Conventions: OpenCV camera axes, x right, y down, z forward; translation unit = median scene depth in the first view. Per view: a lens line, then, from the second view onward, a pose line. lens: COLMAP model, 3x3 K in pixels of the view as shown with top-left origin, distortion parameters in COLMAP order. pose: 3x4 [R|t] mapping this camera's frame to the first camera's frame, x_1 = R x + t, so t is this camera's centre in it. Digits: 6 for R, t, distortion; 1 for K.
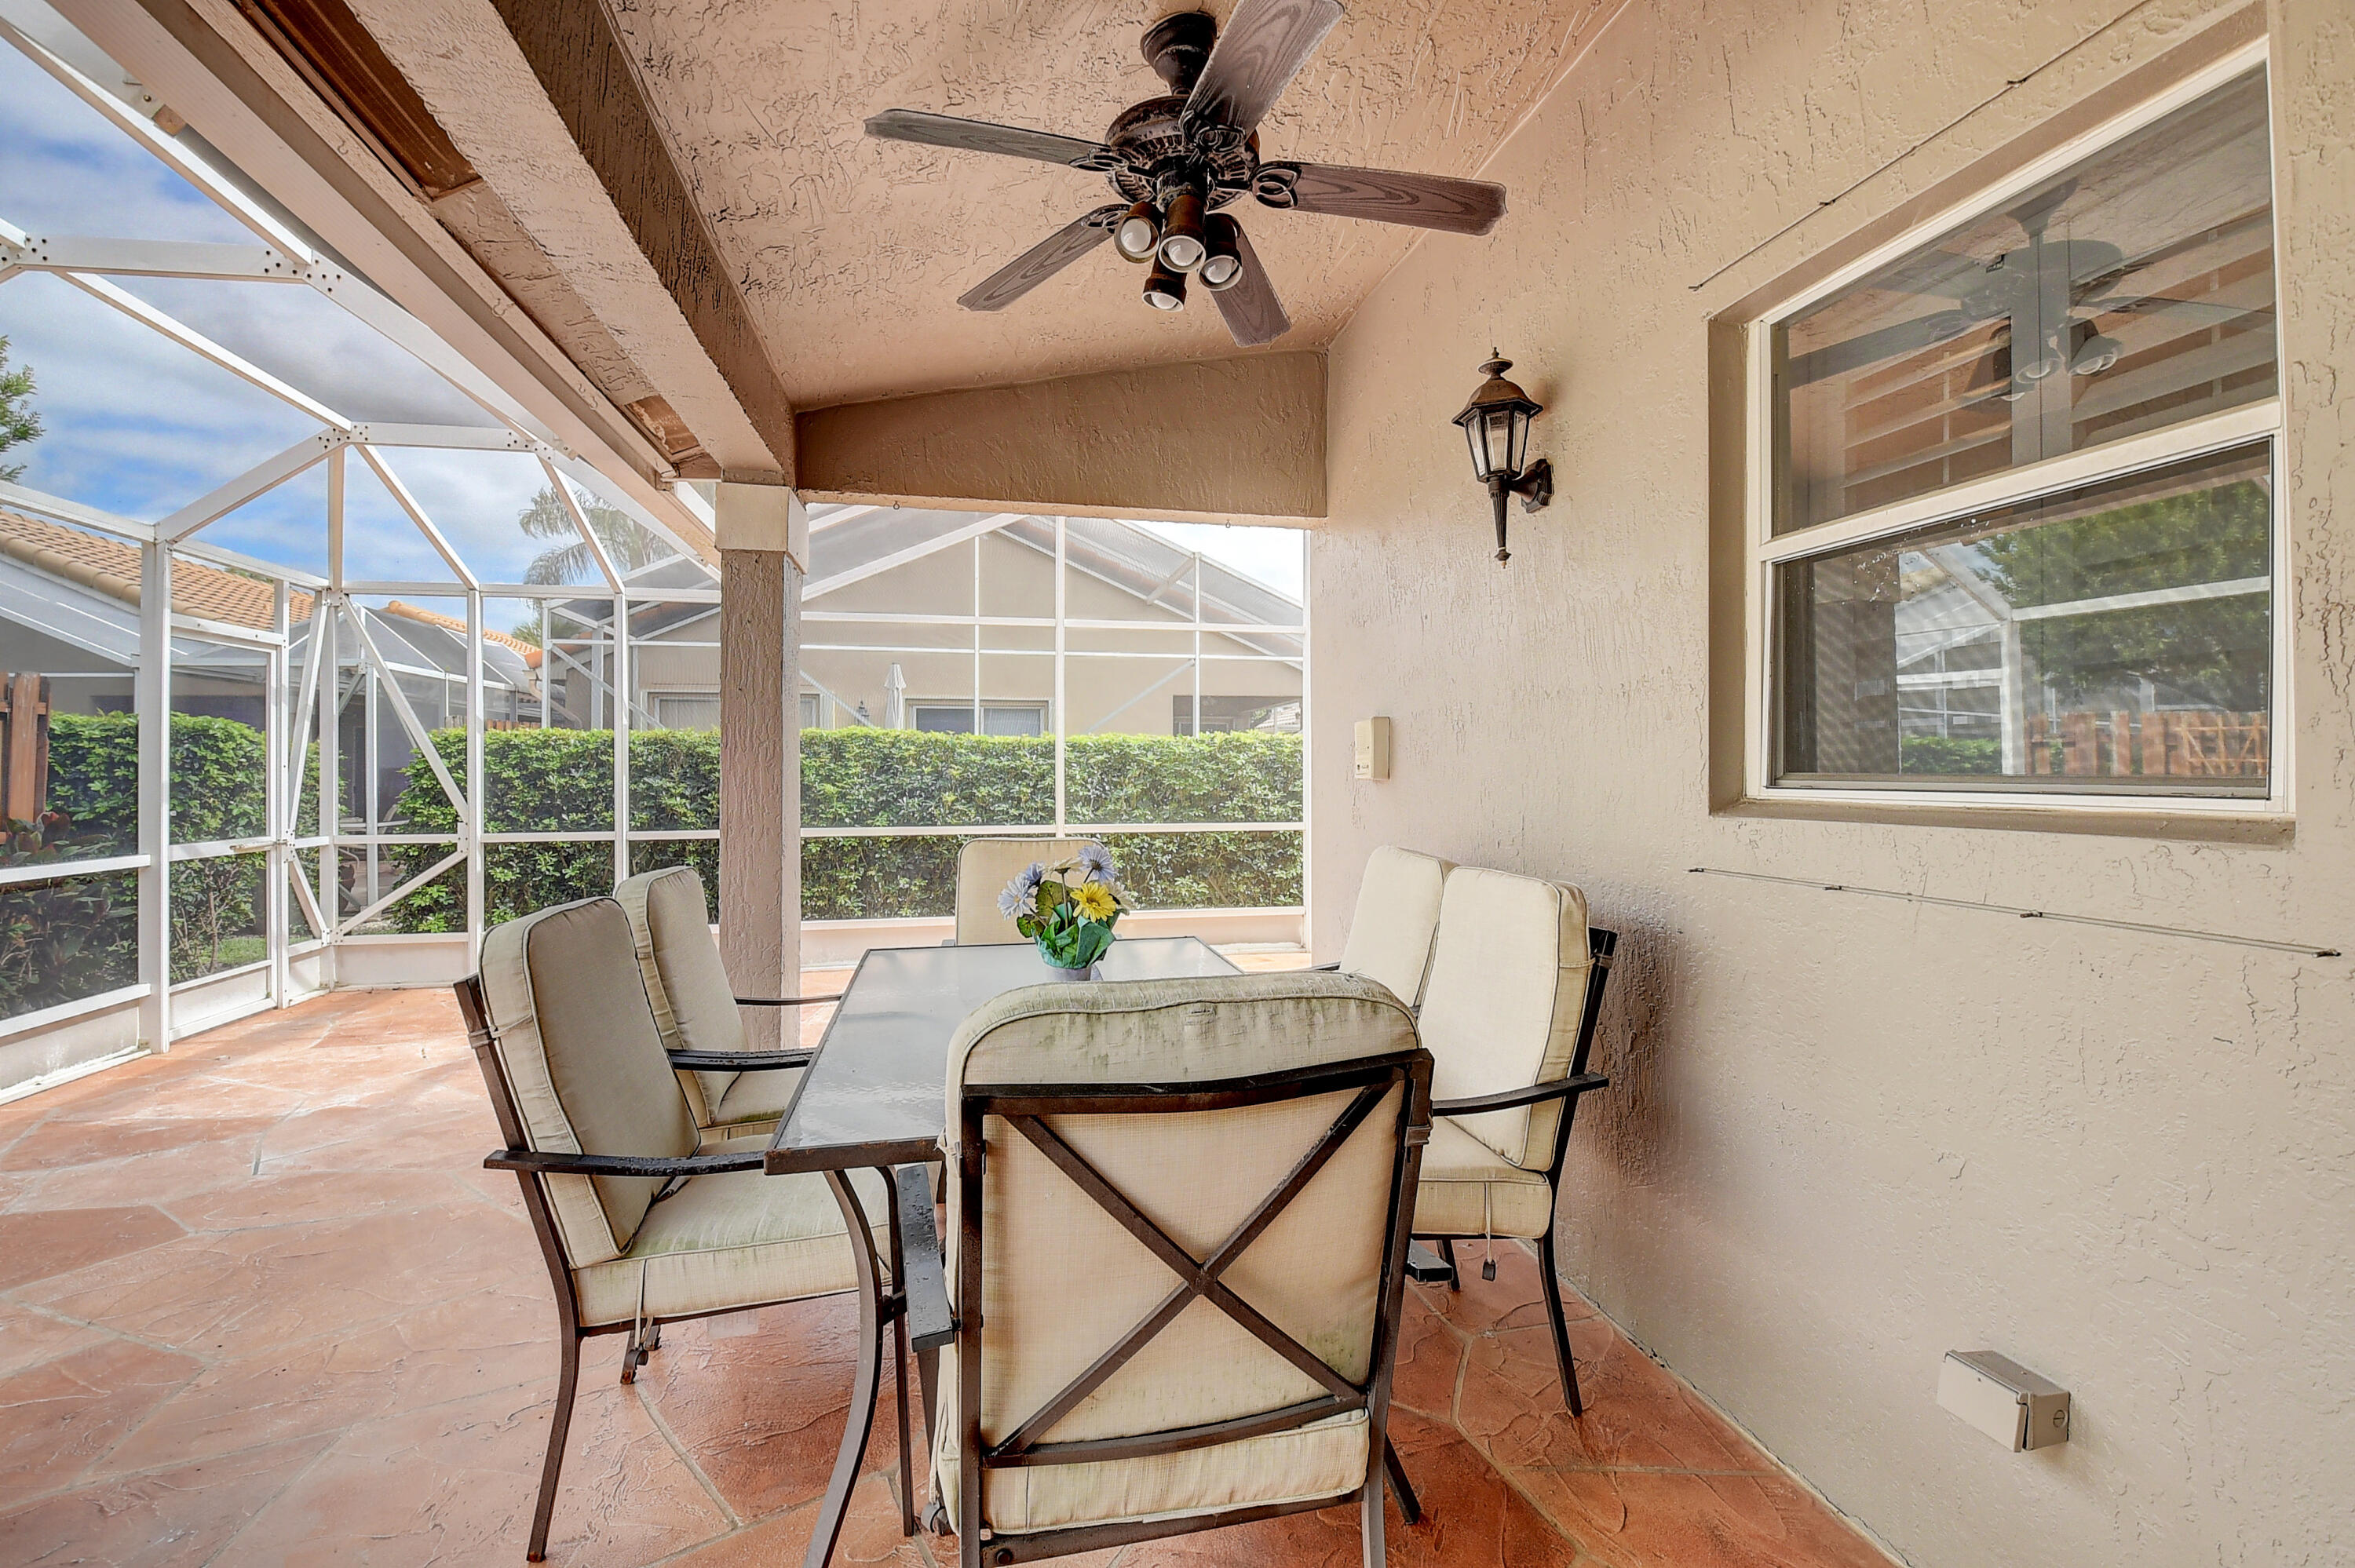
lens RADIAL K [[1026.4, 0, 1164.9], [0, 1026.4, 777.2], [0, 0, 1]] dist [-0.011700, -0.005811]
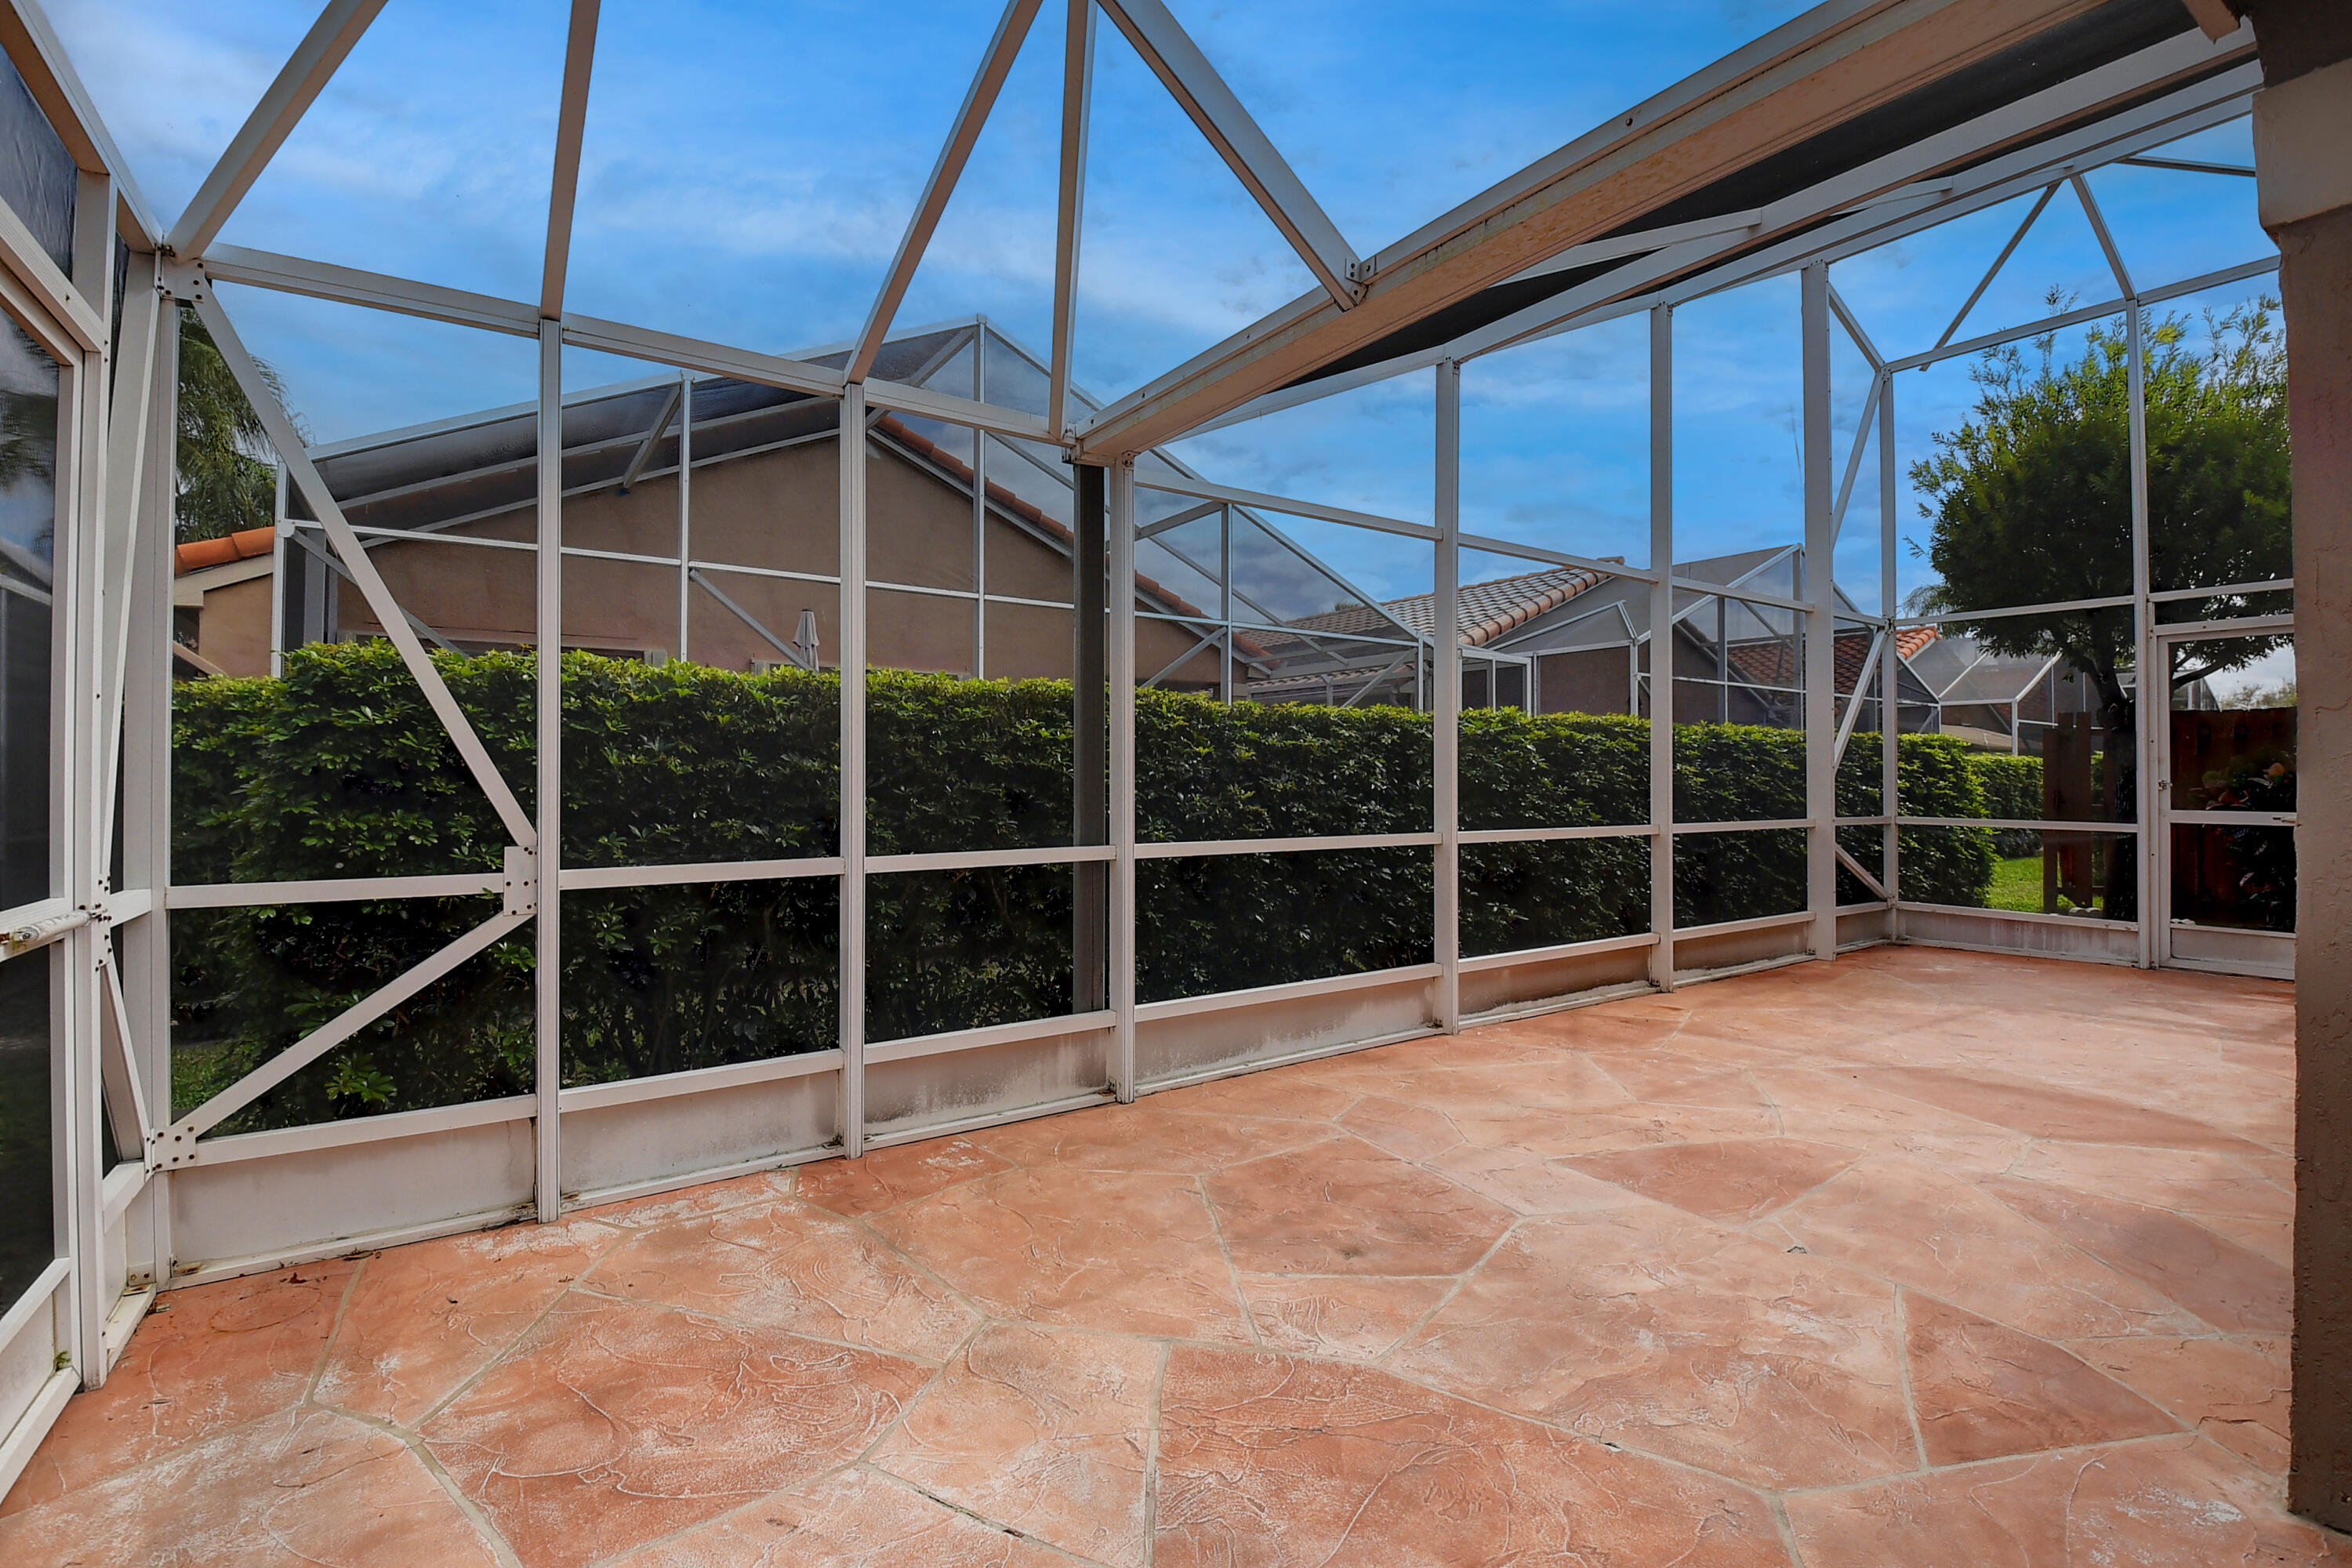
lens RADIAL K [[1025.2, 0, 1176.2], [0, 1025.2, 775.7], [0, 0, 1]] dist [-0.011700, -0.005811]
pose [[0.916581, 0.008021, 0.399770, -0.602624], [-0.003563, 0.999923, -0.011894, 0.018315], [-0.399834, 0.009477, 0.916538, 0.481963]]
